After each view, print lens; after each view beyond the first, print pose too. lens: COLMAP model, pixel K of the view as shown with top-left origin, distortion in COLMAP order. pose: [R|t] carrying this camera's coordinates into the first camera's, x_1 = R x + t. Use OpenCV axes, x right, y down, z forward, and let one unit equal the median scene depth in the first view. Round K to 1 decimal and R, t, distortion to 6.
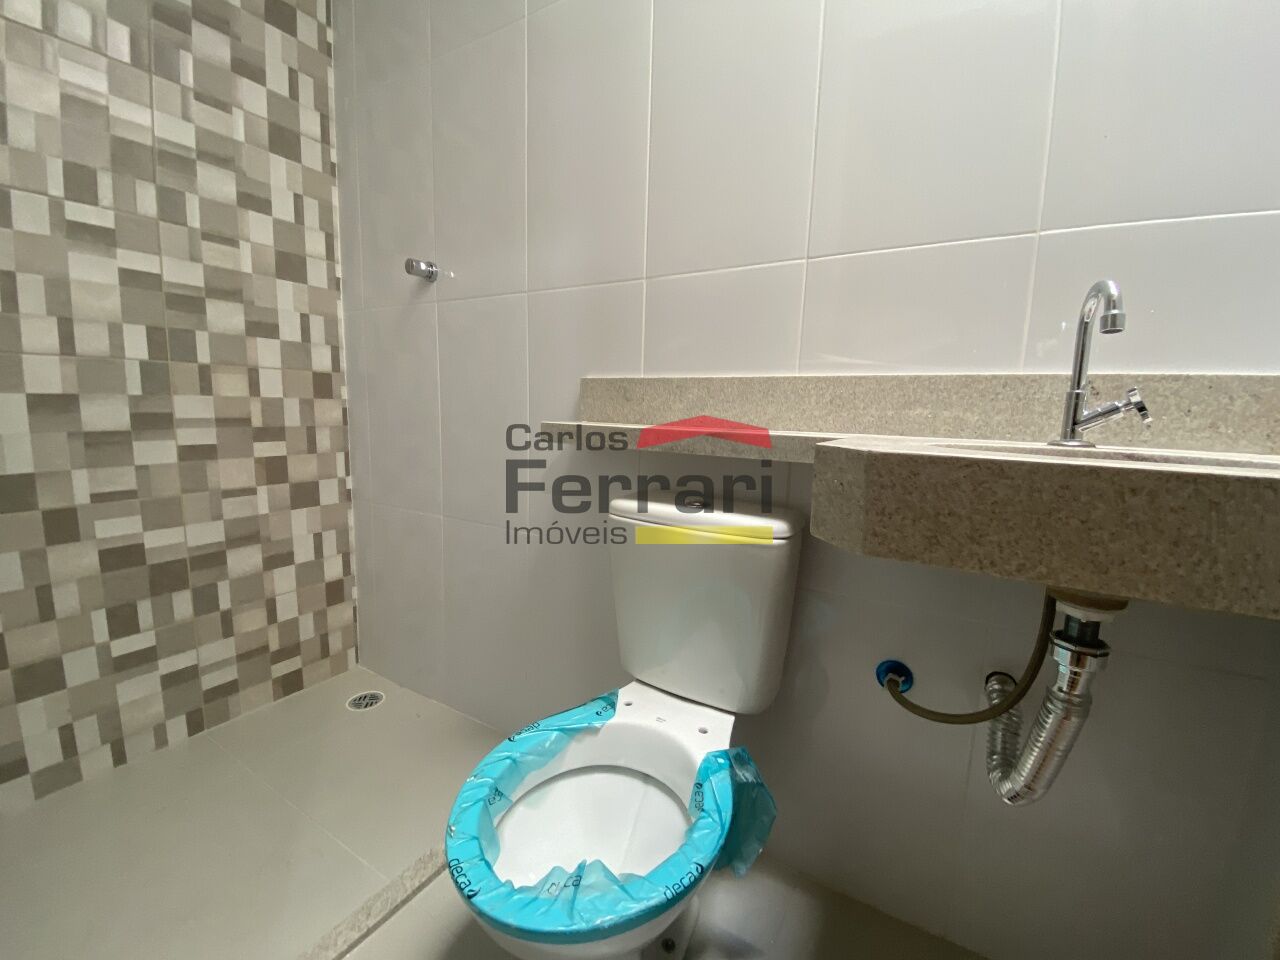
lens RADIAL K [[524.8, 0, 640.7], [0, 524.8, 476.2], [0, 0, 1]] dist [0.007574, -0.002098]
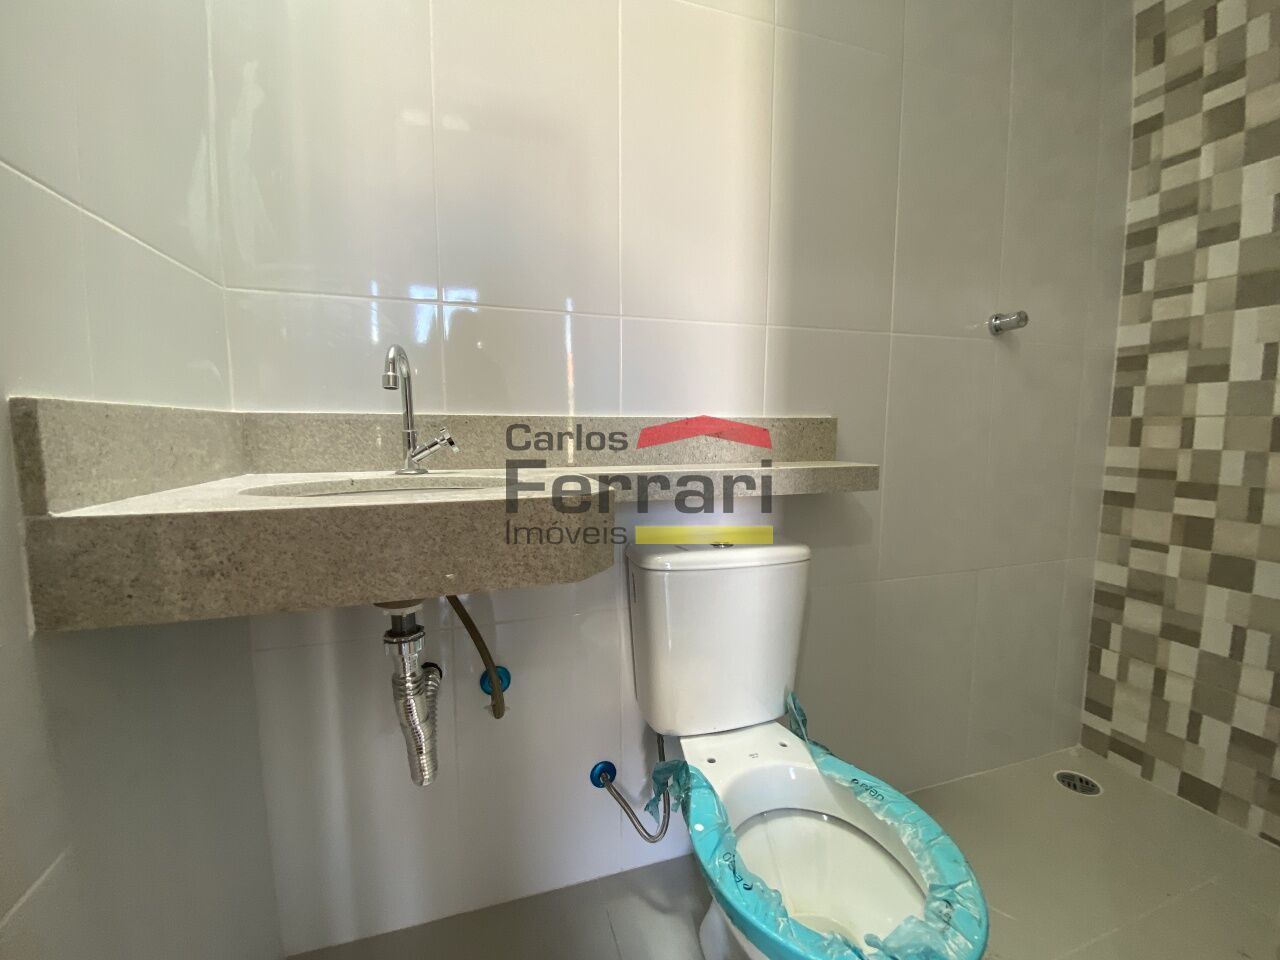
lens RADIAL K [[524.8, 0, 641.4], [0, 524.8, 478.4], [0, 0, 1]] dist [0.007574, -0.002098]
pose [[-0.631348, 0.043830, -0.774260, 0.570536], [-0.129079, 0.978535, 0.160647, -0.124440], [0.764682, 0.201365, -0.612139, 0.842526]]
